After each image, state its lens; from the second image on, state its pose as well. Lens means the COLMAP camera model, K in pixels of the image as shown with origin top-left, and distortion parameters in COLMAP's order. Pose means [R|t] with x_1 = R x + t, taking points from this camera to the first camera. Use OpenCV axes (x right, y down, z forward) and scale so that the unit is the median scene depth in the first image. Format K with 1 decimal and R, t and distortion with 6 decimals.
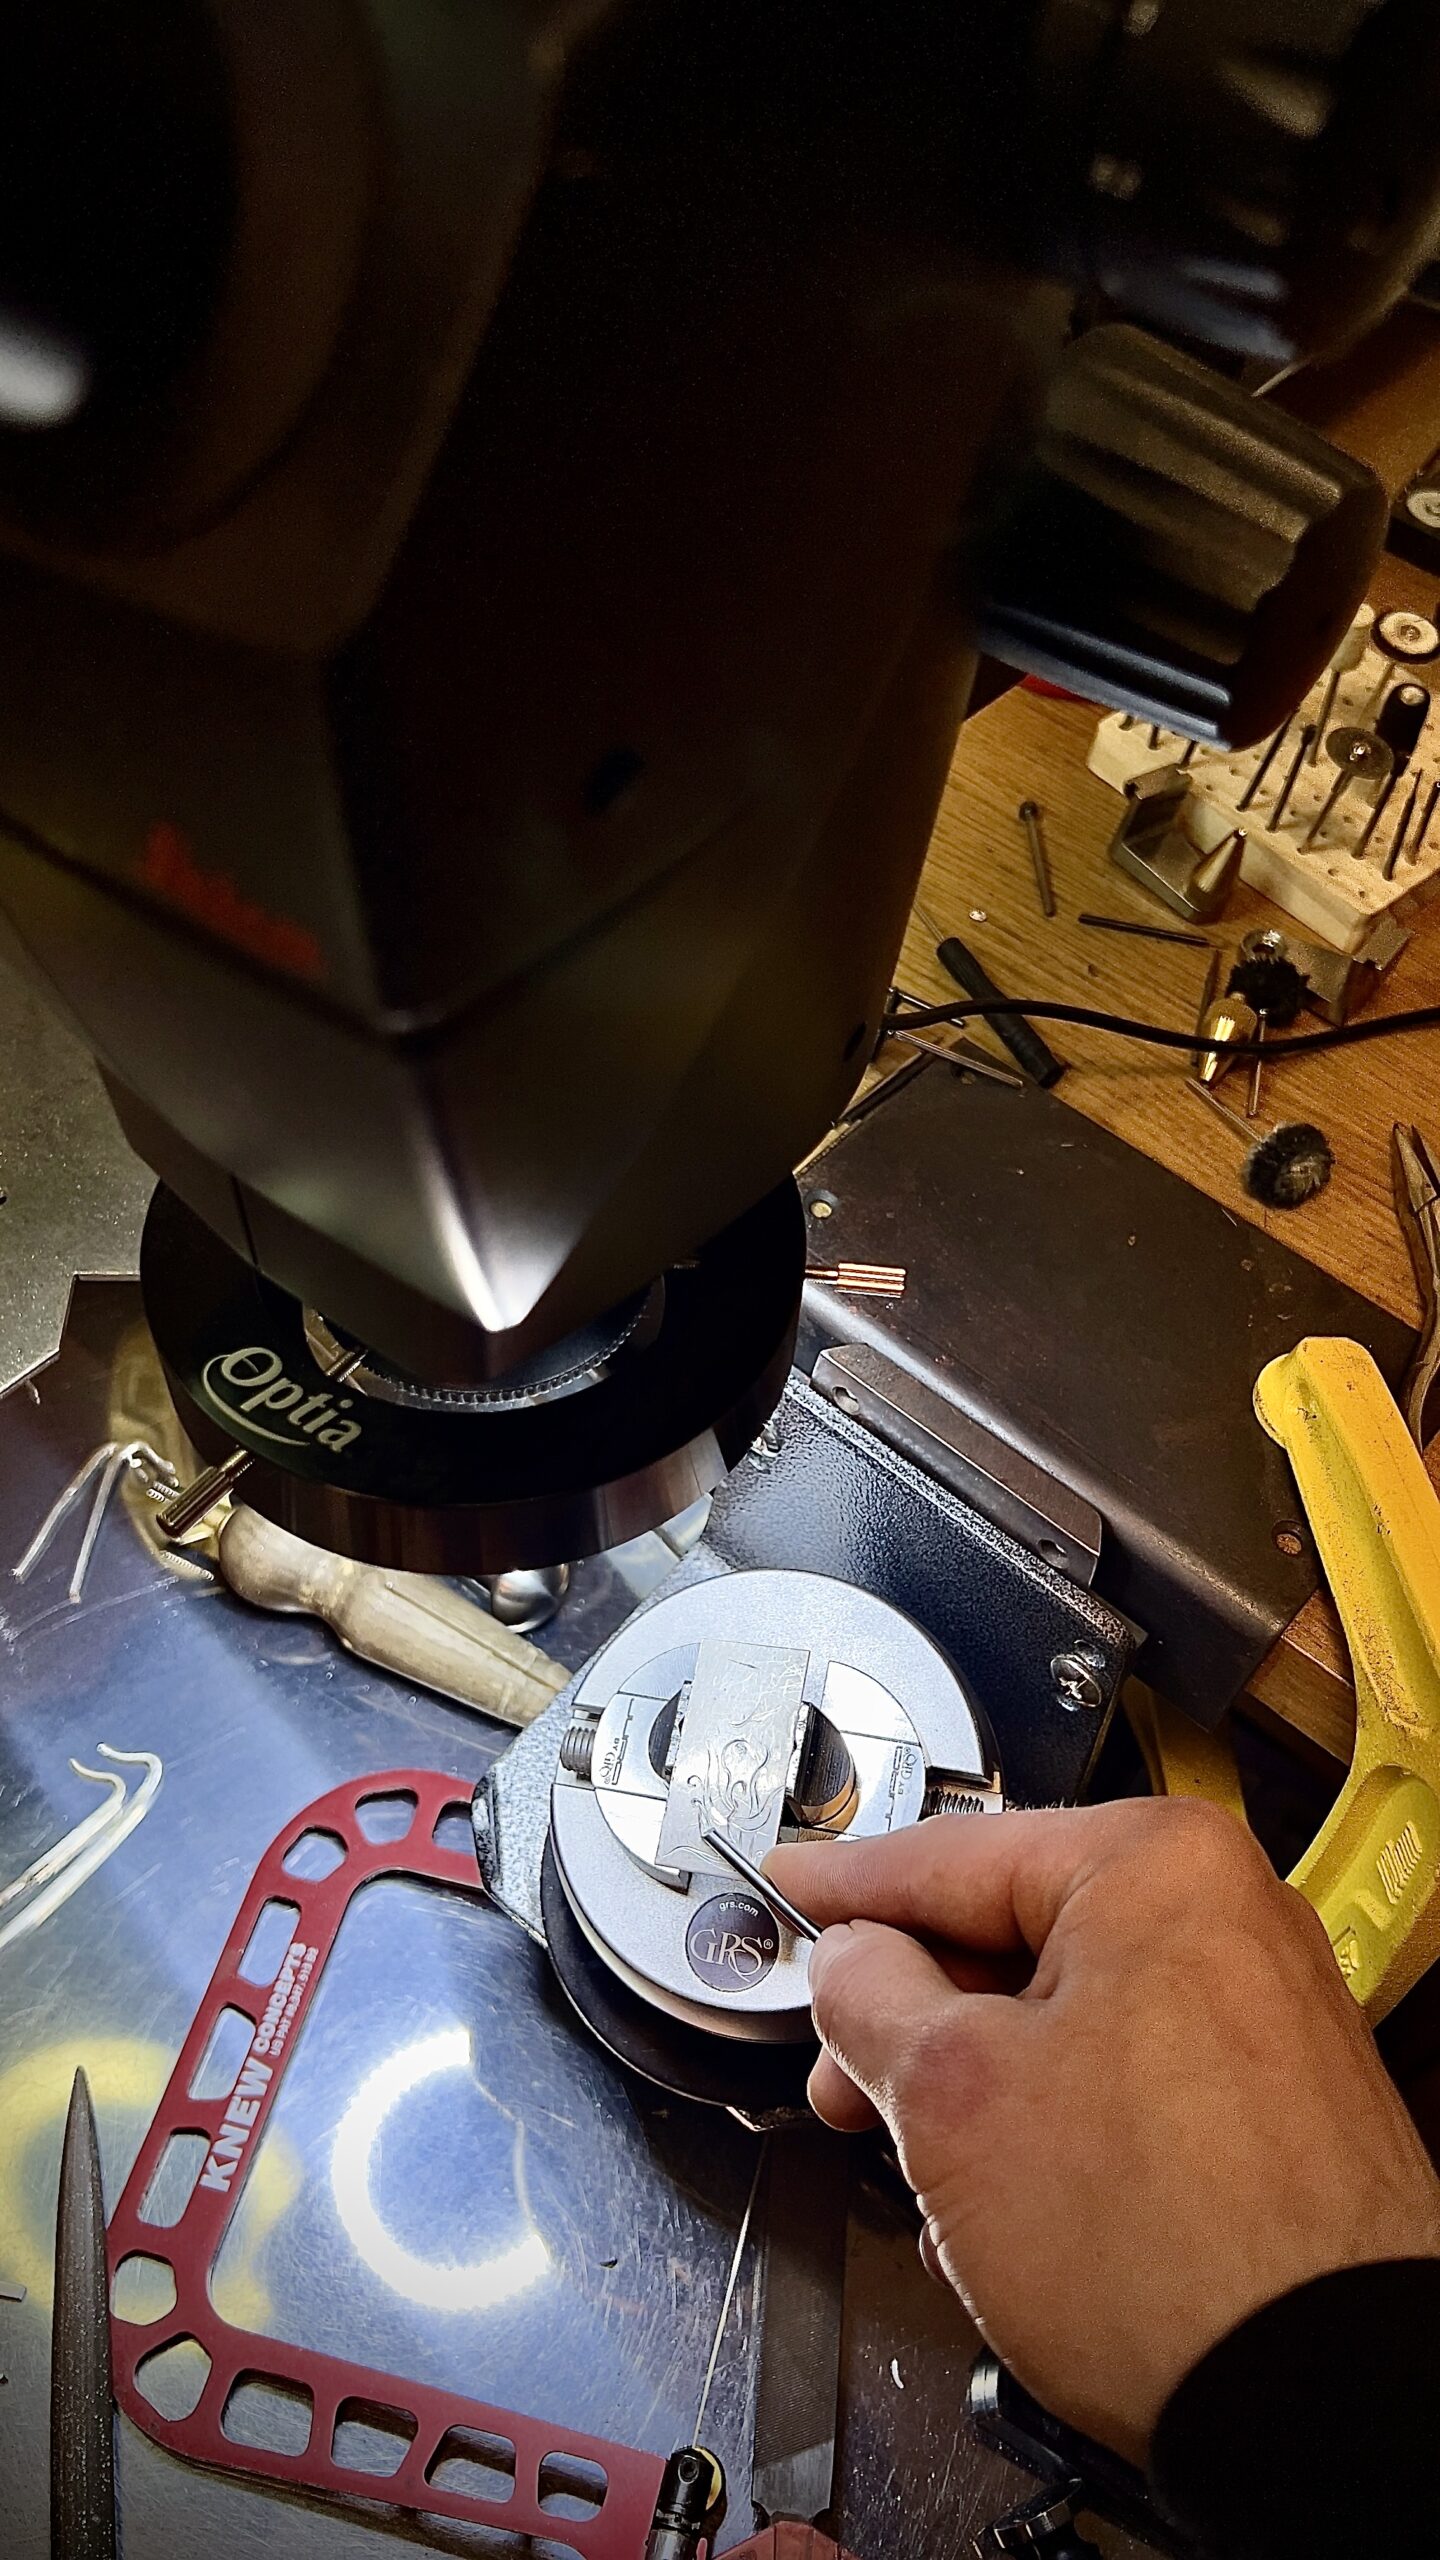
lens RADIAL K [[2014.0, 0, 720.0], [0, 2014.0, 1280.0], [0, 0, 1]] dist [0.078989, -0.187453]
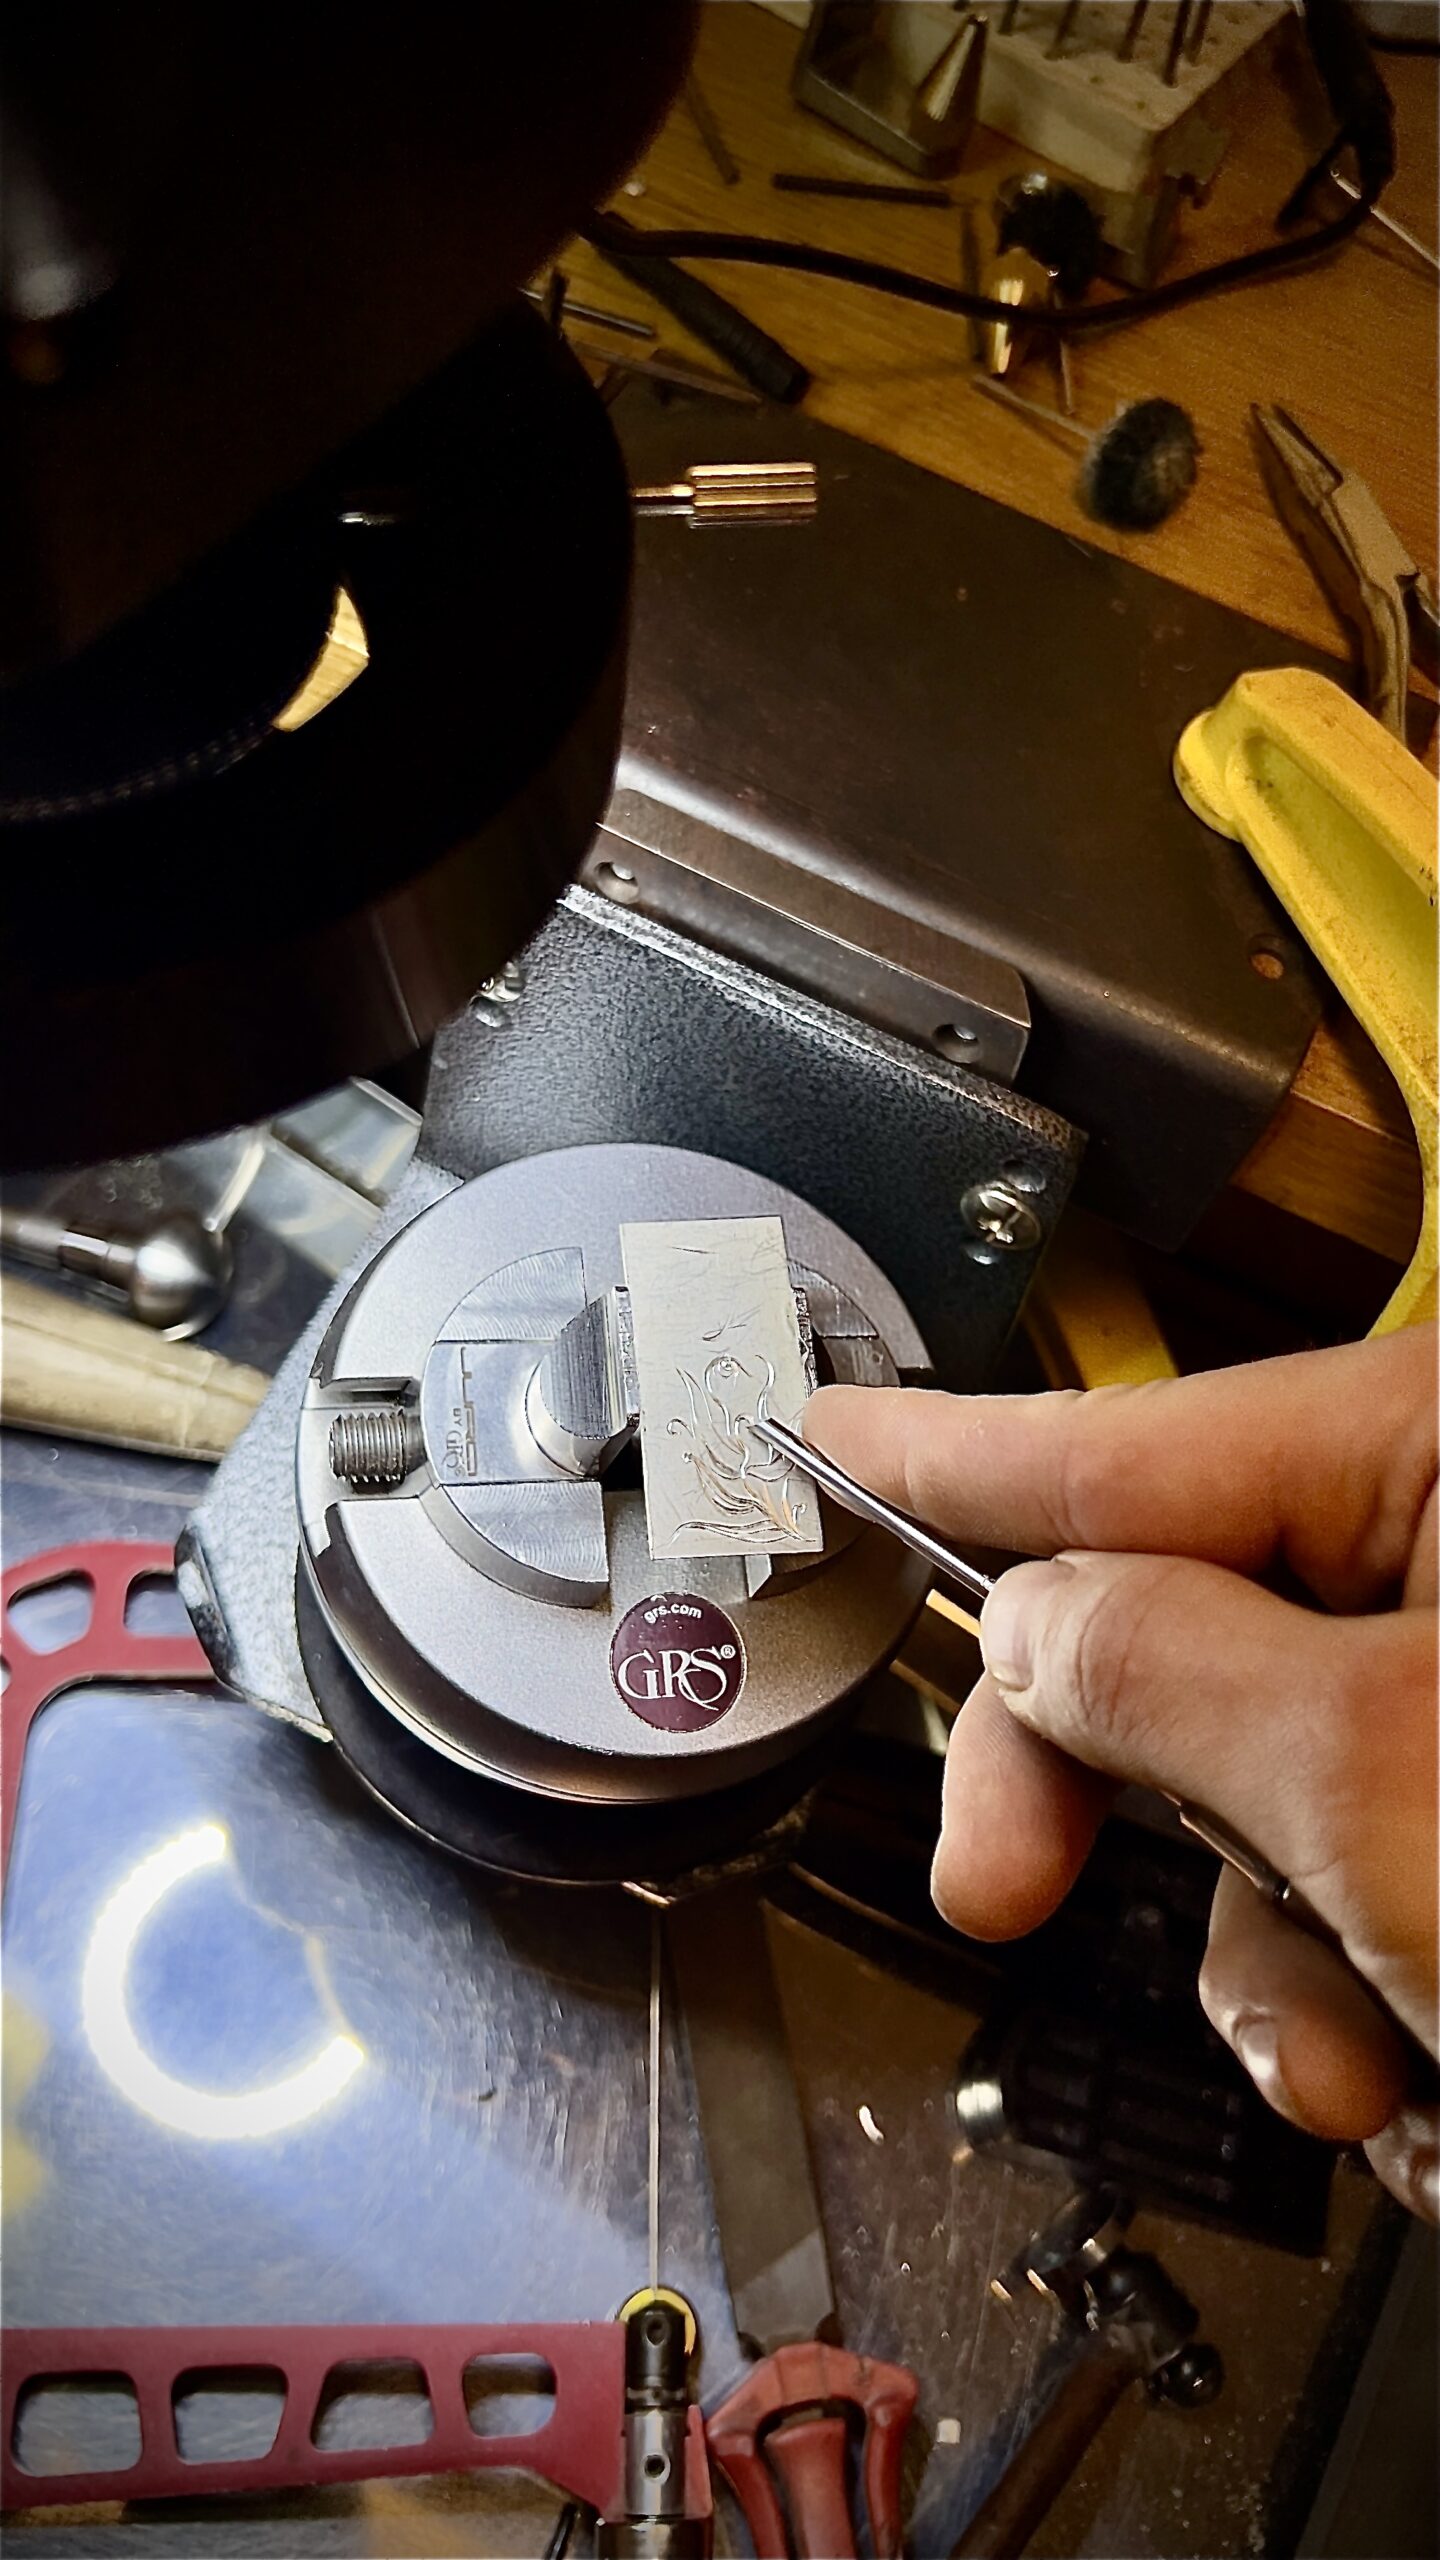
lens RADIAL K [[2014.0, 0, 720.0], [0, 2014.0, 1280.0], [0, 0, 1]] dist [0.078989, -0.187453]
pose [[0.961187, -0.203348, 0.186465, -0.051637], [0.170925, 0.969418, 0.176107, 0.067839], [-0.216574, -0.137401, 0.966549, 0.290903]]
